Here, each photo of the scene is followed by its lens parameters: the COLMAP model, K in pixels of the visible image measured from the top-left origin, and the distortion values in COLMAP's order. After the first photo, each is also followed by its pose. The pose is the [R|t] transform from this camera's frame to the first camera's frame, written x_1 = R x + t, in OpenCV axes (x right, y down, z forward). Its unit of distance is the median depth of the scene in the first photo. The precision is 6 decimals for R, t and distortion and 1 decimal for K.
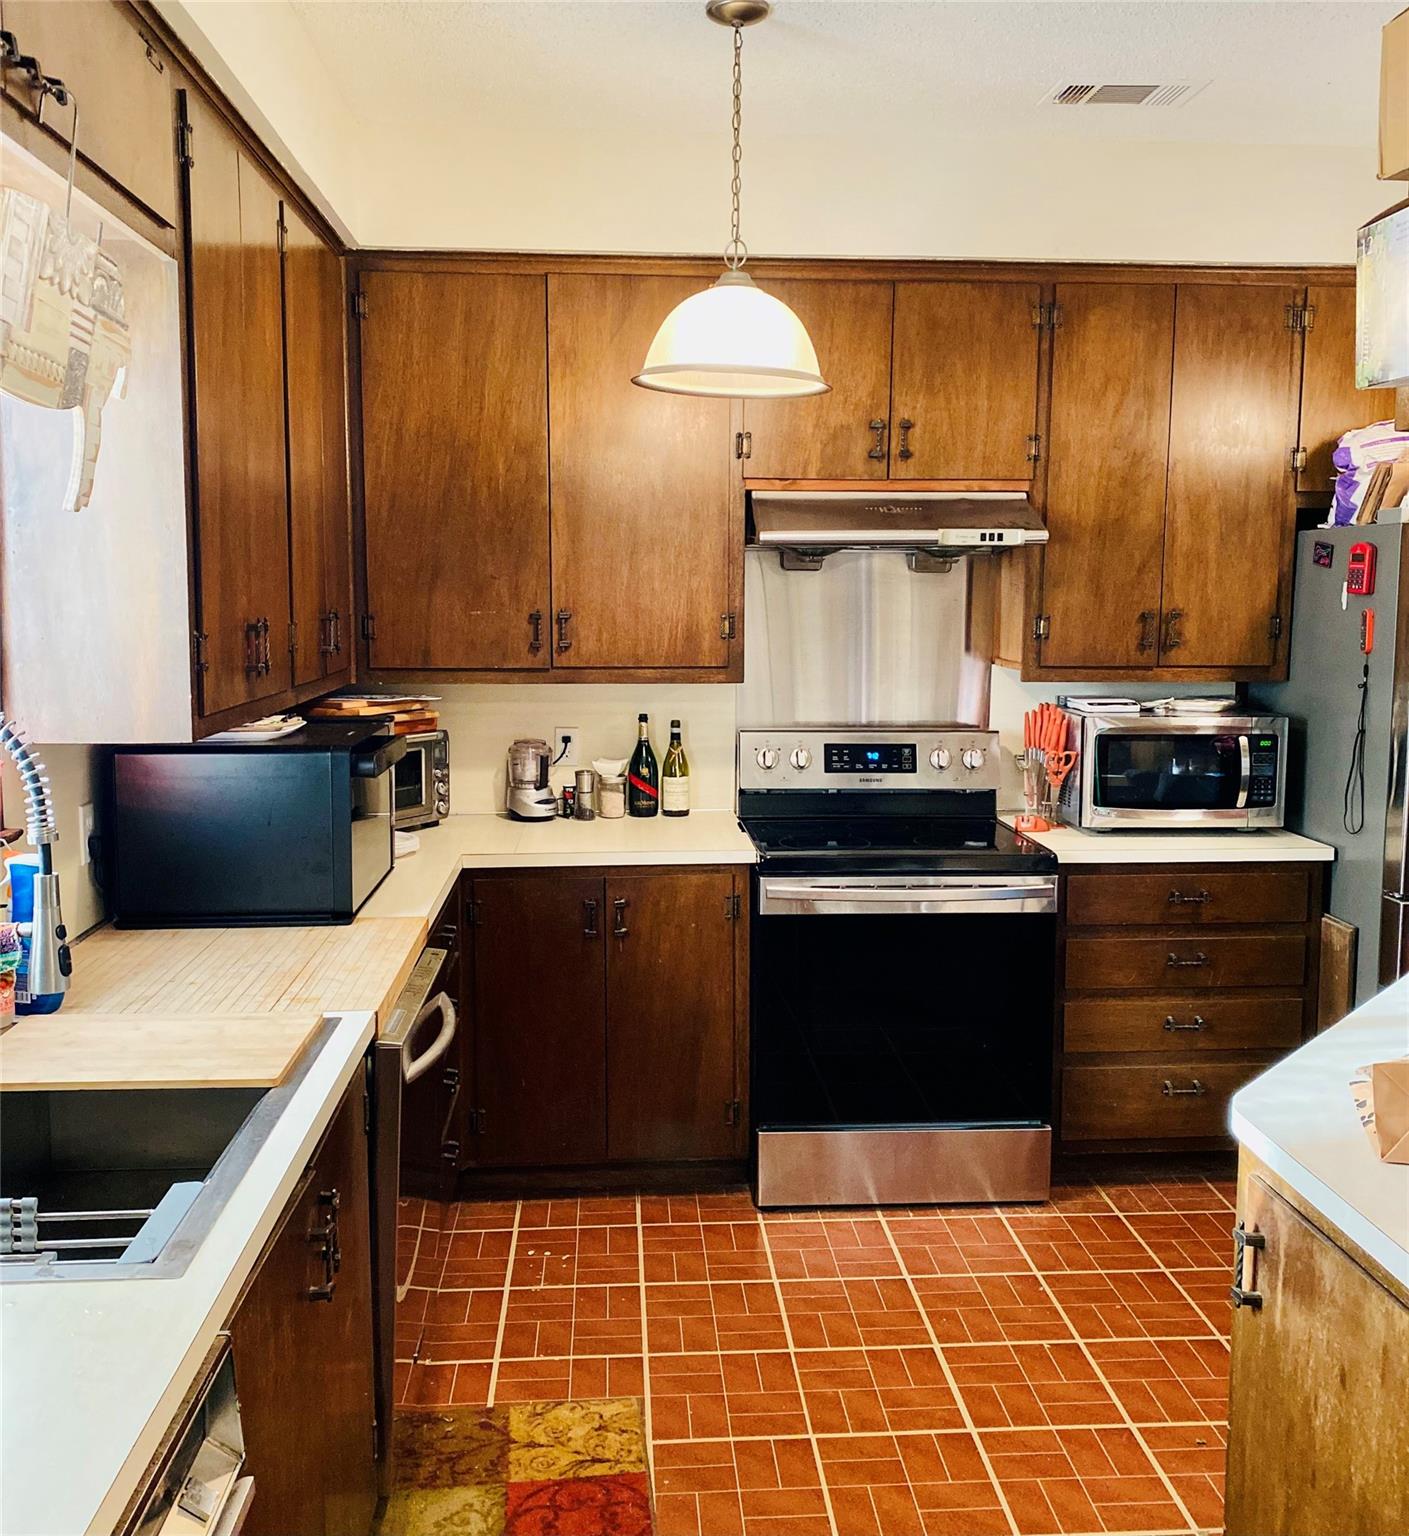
lens RADIAL K [[1477.7, 0, 704.5], [0, 1477.7, 768.0], [0, 0, 1]] dist [0.002193, 0.002316]
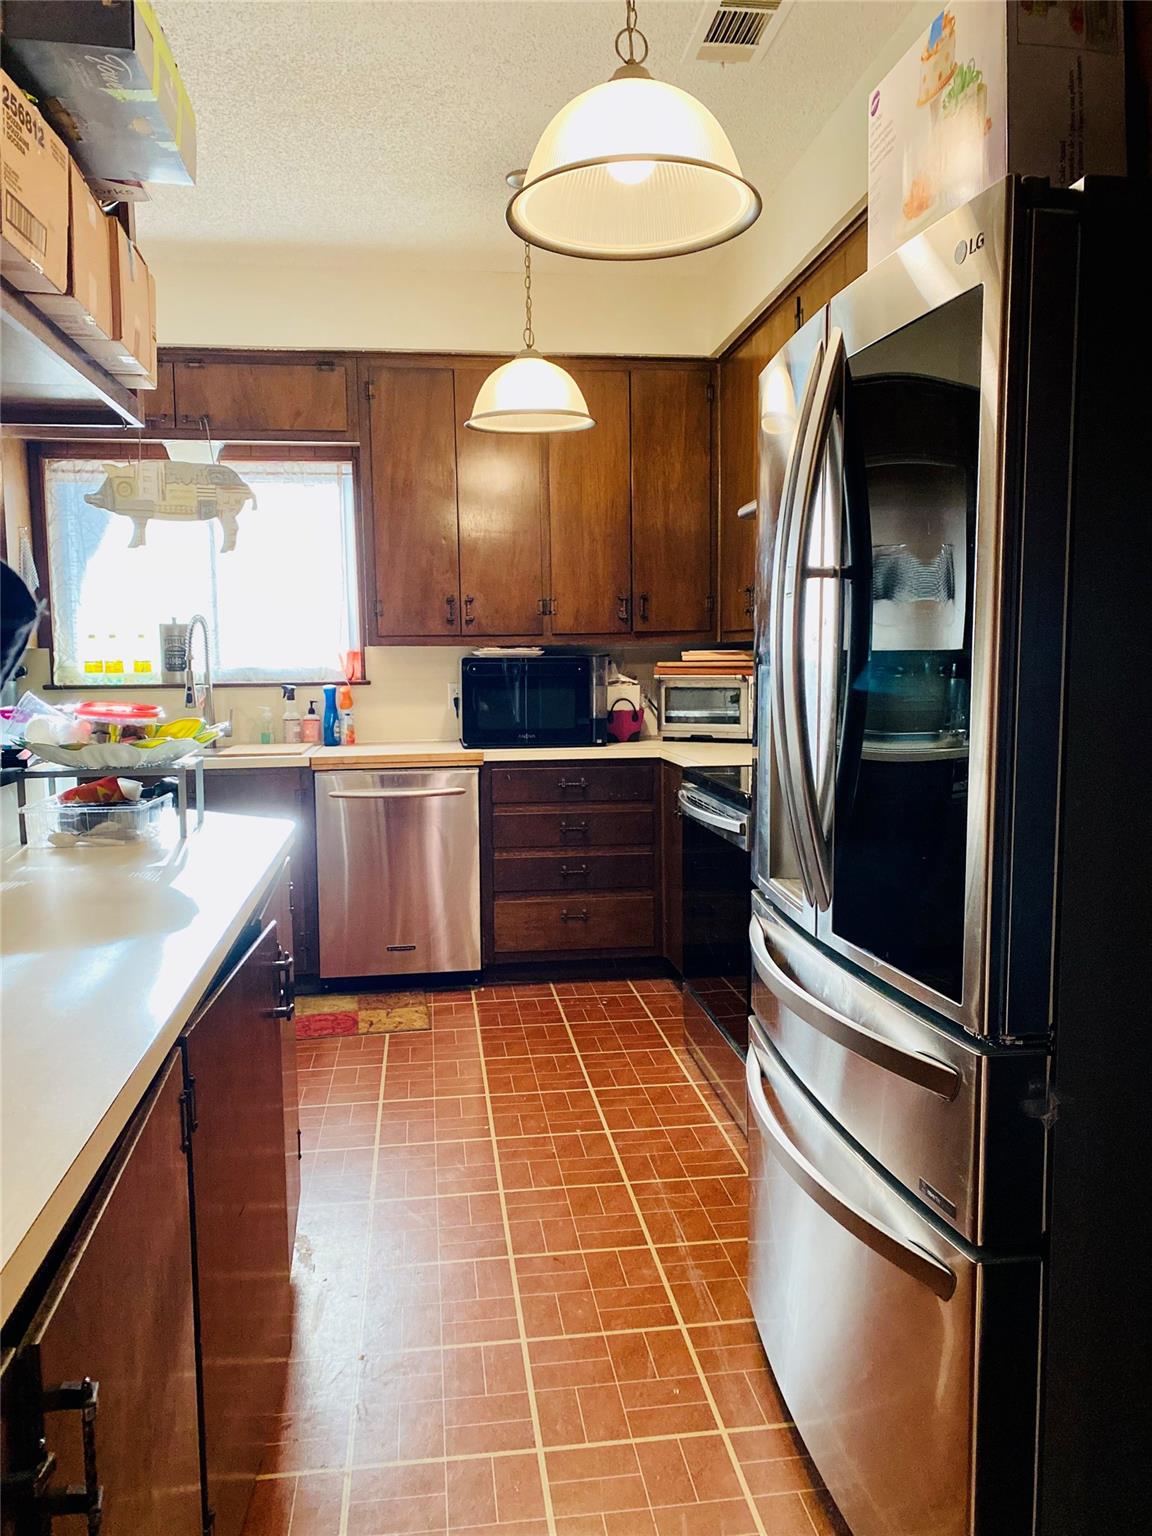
lens RADIAL K [[1160.7, 0, 576.0], [0, 1160.7, 768.0], [0, 0, 1]] dist [0.099780, -0.148074]
pose [[0.066196, 0.105243, -0.992241, 1.242860], [-0.113830, 0.988726, 0.097276, -0.041475], [0.991292, 0.106508, 0.077430, 0.957181]]
